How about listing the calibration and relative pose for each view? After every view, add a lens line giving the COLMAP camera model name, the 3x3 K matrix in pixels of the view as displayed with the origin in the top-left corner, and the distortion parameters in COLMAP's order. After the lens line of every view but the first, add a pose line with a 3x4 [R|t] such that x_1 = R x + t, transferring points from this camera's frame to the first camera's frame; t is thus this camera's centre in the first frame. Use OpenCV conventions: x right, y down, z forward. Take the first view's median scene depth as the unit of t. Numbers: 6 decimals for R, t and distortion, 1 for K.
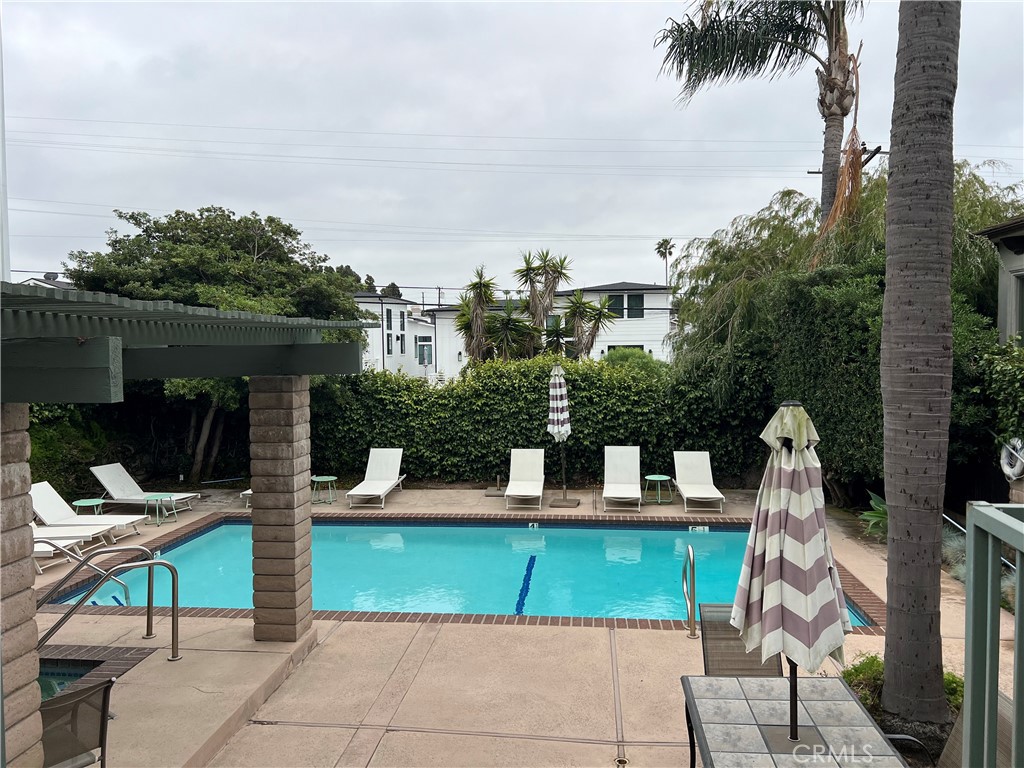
lens RADIAL K [[775.8, 0, 511.4], [0, 775.8, 383.1], [0, 0, 1]] dist [0.036441, -0.004159]
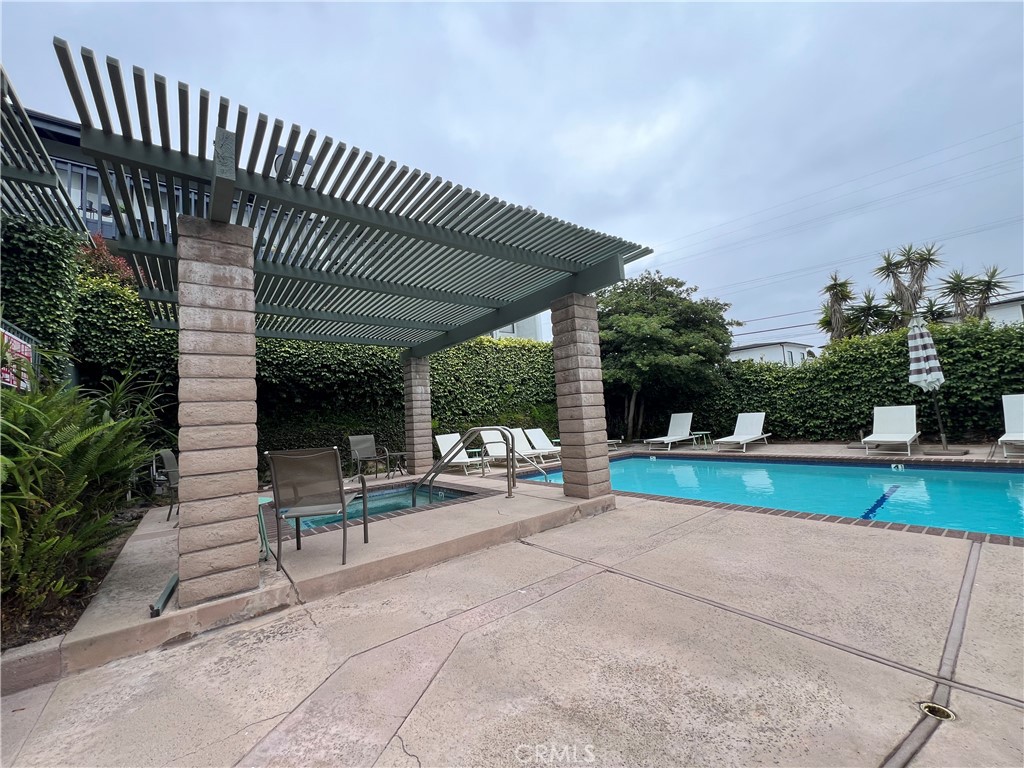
lens RADIAL K [[408.6, 0, 516.0], [0, 408.6, 387.4], [0, 0, 1]] dist [0.010063, 0.000281]
pose [[0.703175, -0.092732, -0.704943, 0.057134], [0.027962, 0.994298, -0.102904, 0.101419], [0.710466, 0.052649, 0.701759, 0.208460]]
